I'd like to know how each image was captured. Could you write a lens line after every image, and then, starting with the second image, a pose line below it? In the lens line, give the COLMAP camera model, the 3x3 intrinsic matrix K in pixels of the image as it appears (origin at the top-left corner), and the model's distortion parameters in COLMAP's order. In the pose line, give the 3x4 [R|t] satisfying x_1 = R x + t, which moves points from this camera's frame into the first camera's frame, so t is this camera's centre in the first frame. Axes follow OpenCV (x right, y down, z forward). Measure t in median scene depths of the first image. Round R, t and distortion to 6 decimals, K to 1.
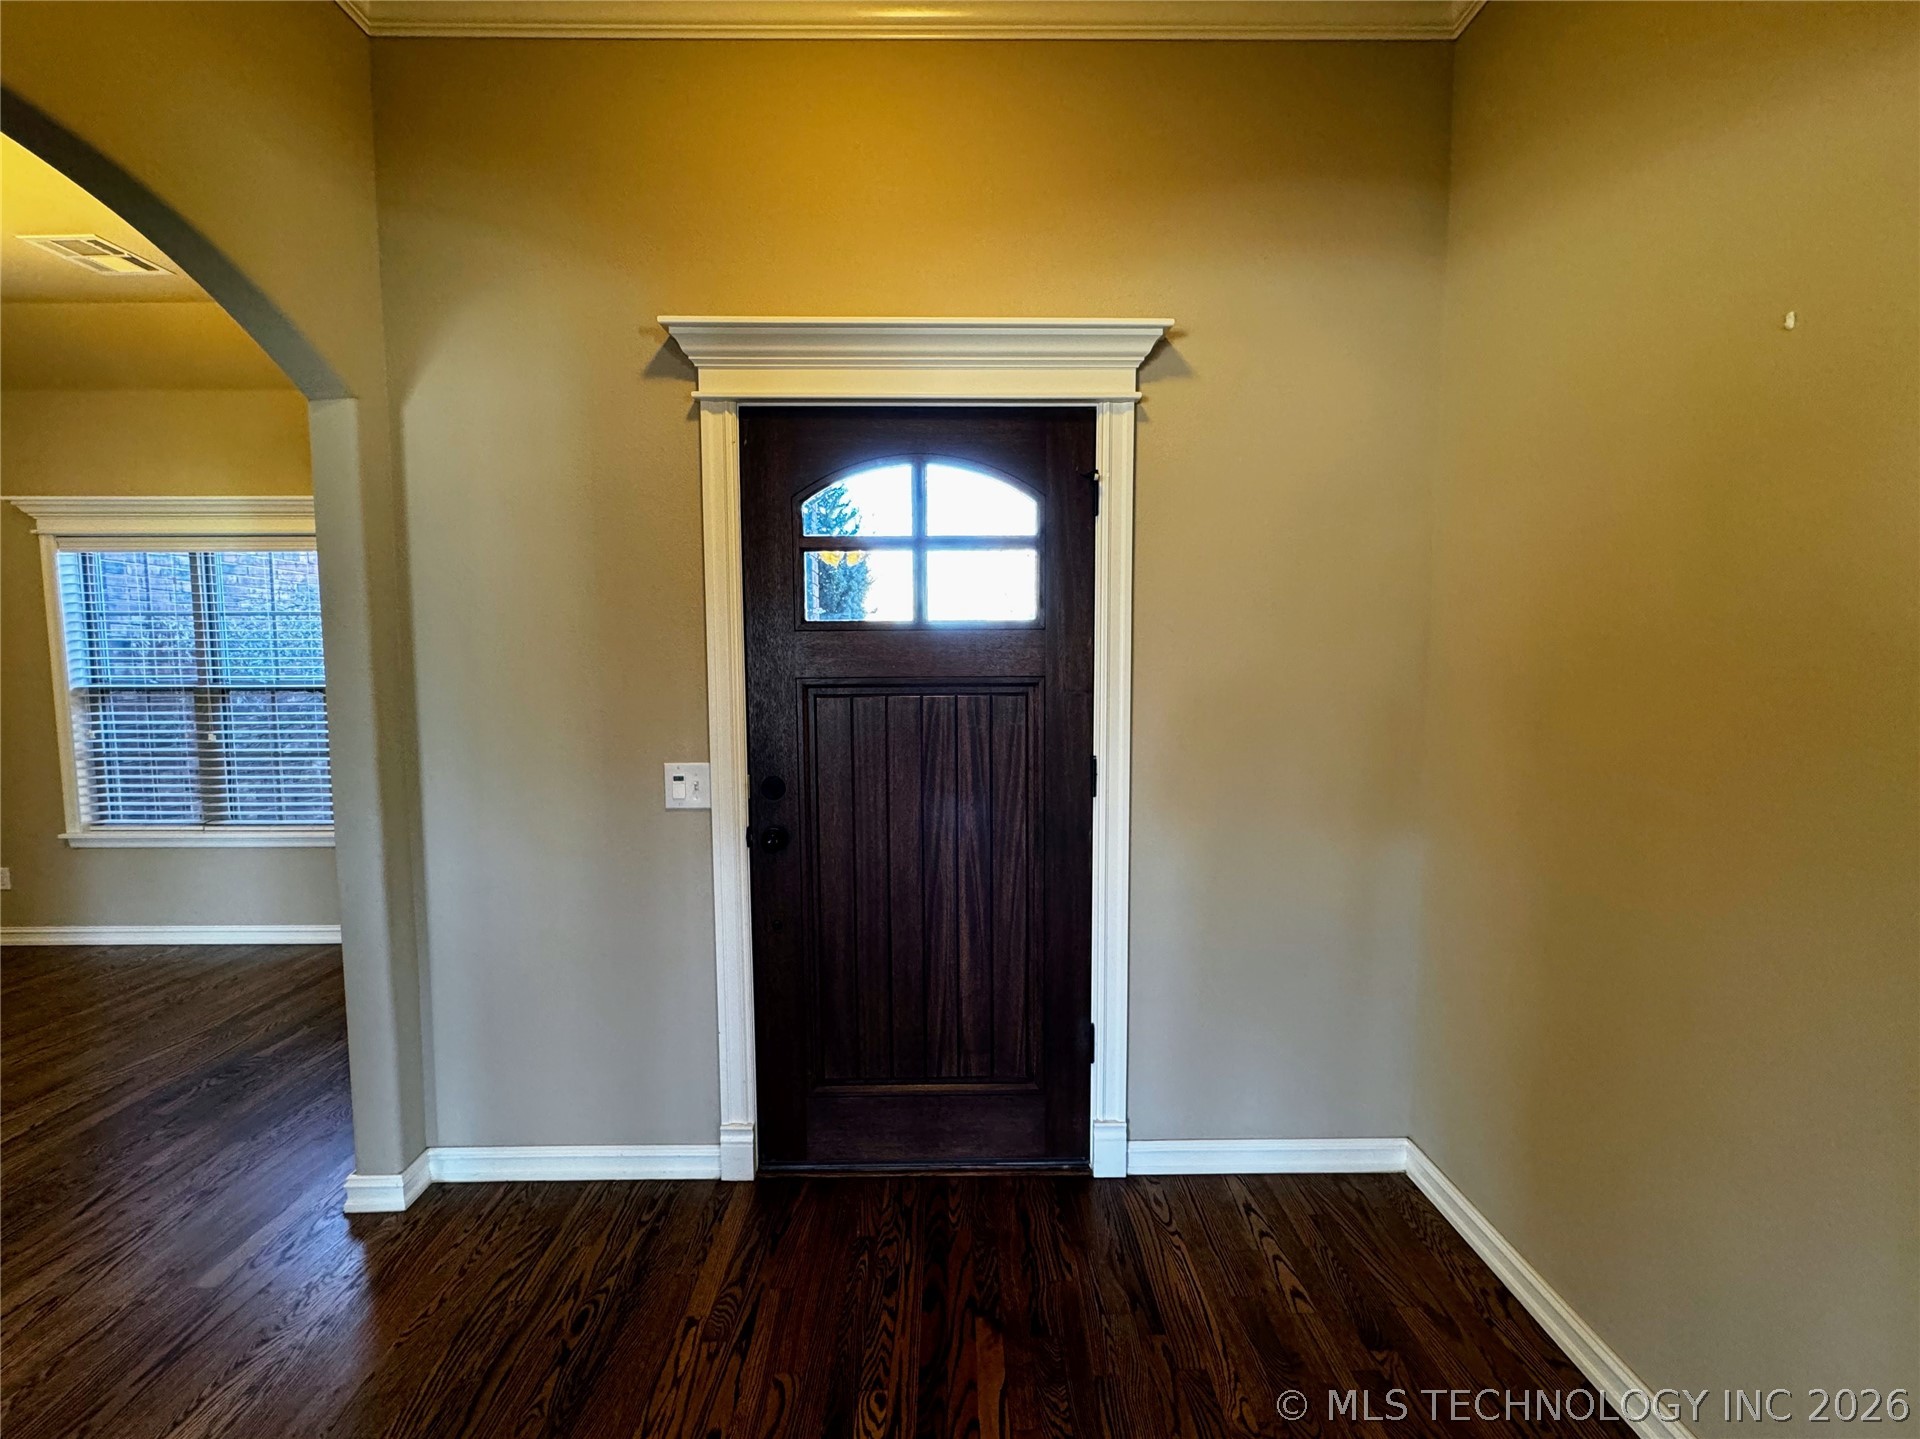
lens RADIAL K [[762.3, 0, 958.2], [0, 762.3, 719.4], [0, 0, 1]] dist [0.002001, 0.000015]
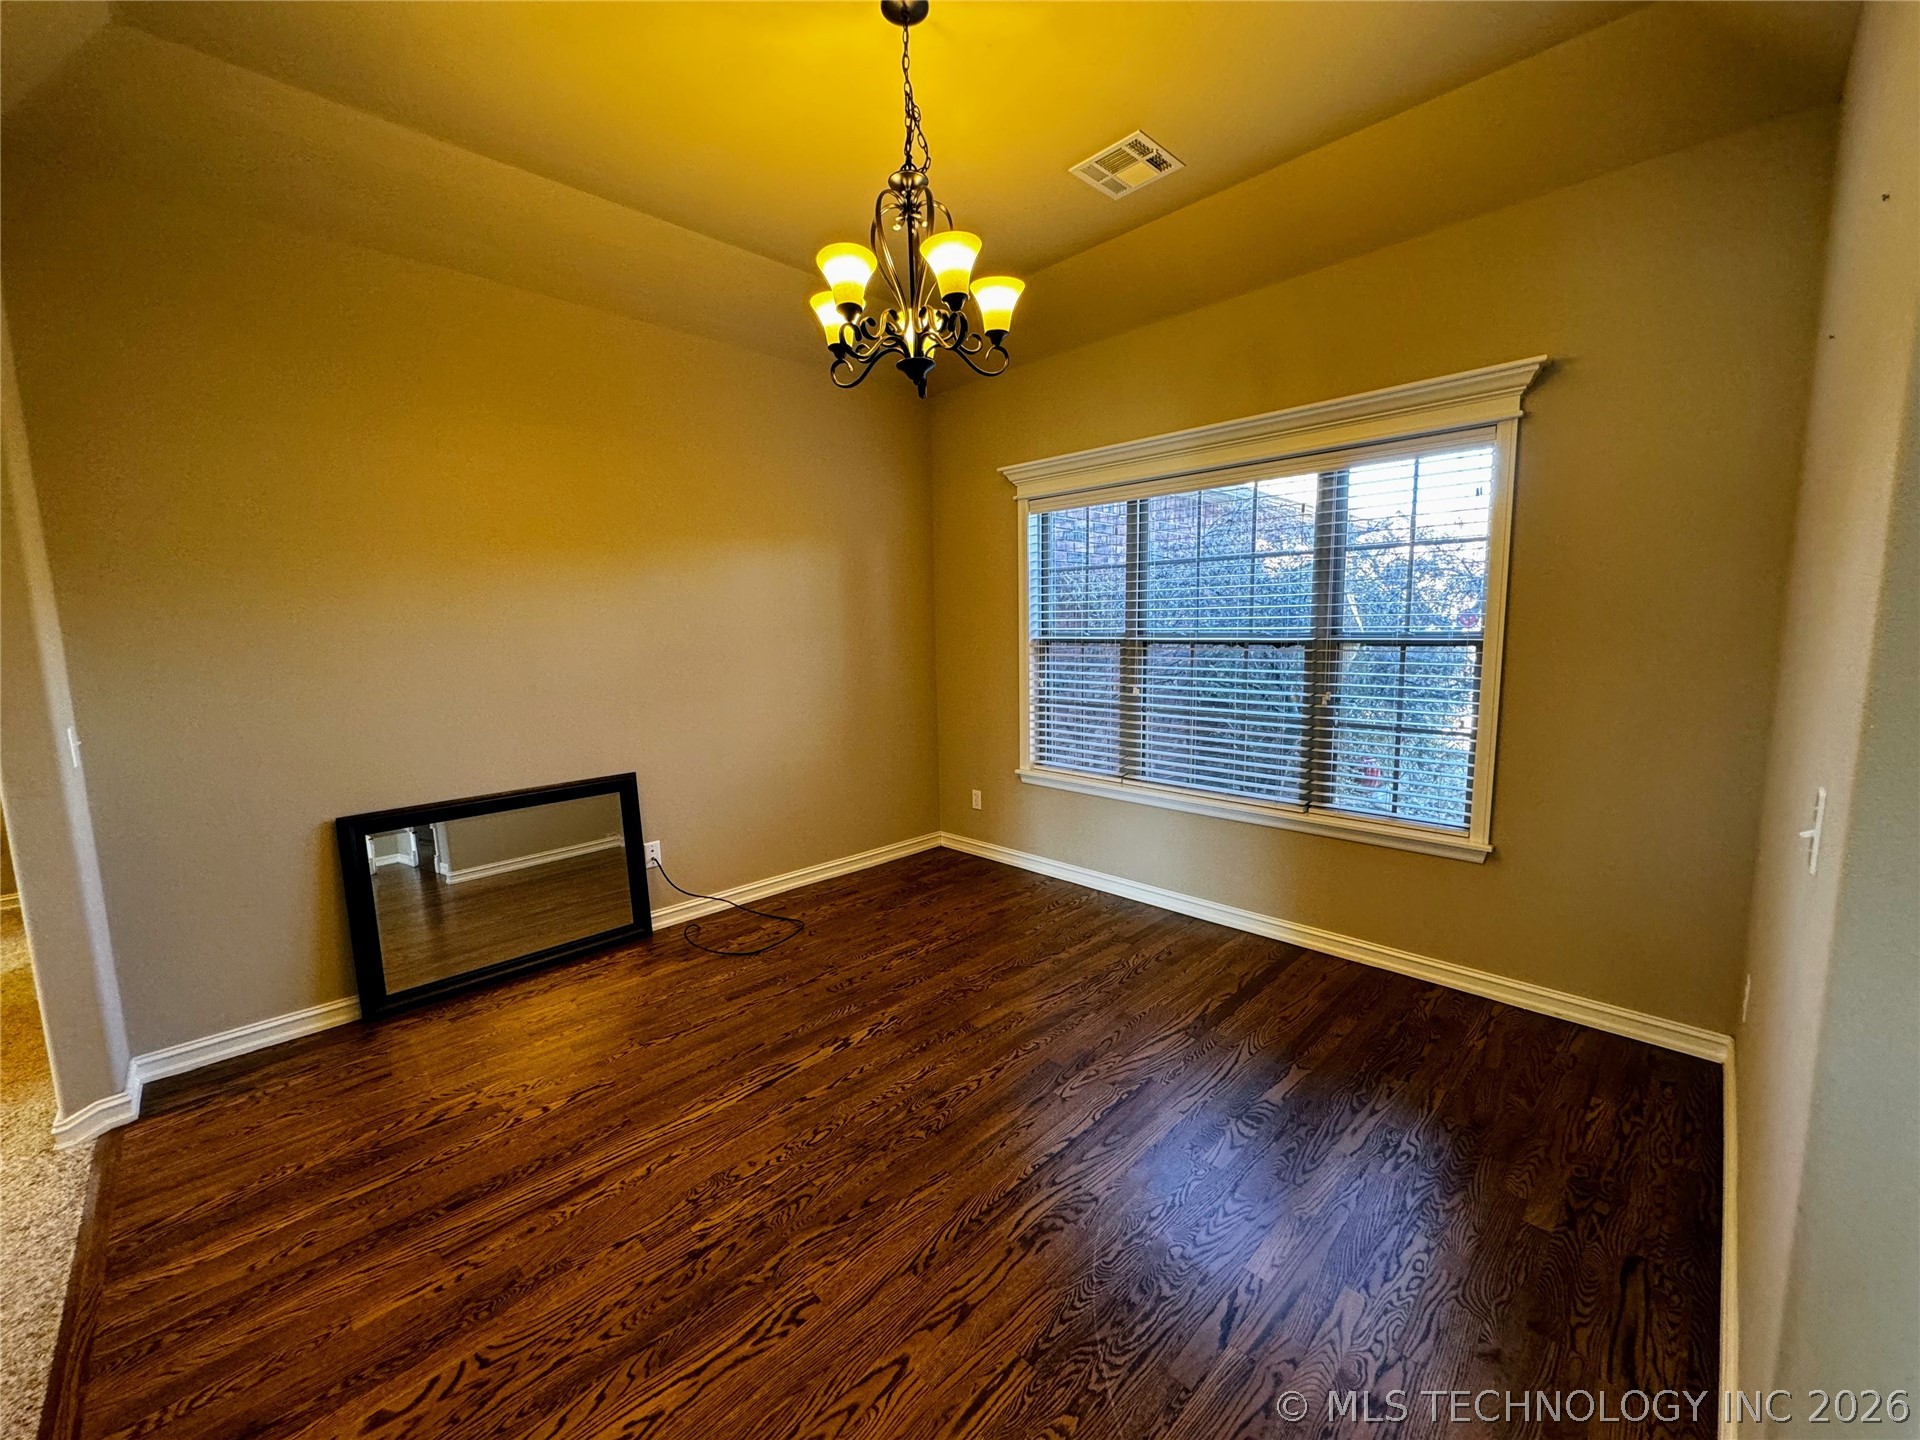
lens RADIAL K [[762.3, 0, 962.9], [0, 762.3, 720.6], [0, 0, 1]] dist [0.002001, 0.000015]
pose [[0.701739, 0.082738, -0.707613, -0.435192], [-0.040122, 0.996247, 0.076698, -0.004796], [0.711303, -0.025430, 0.702425, 0.154227]]
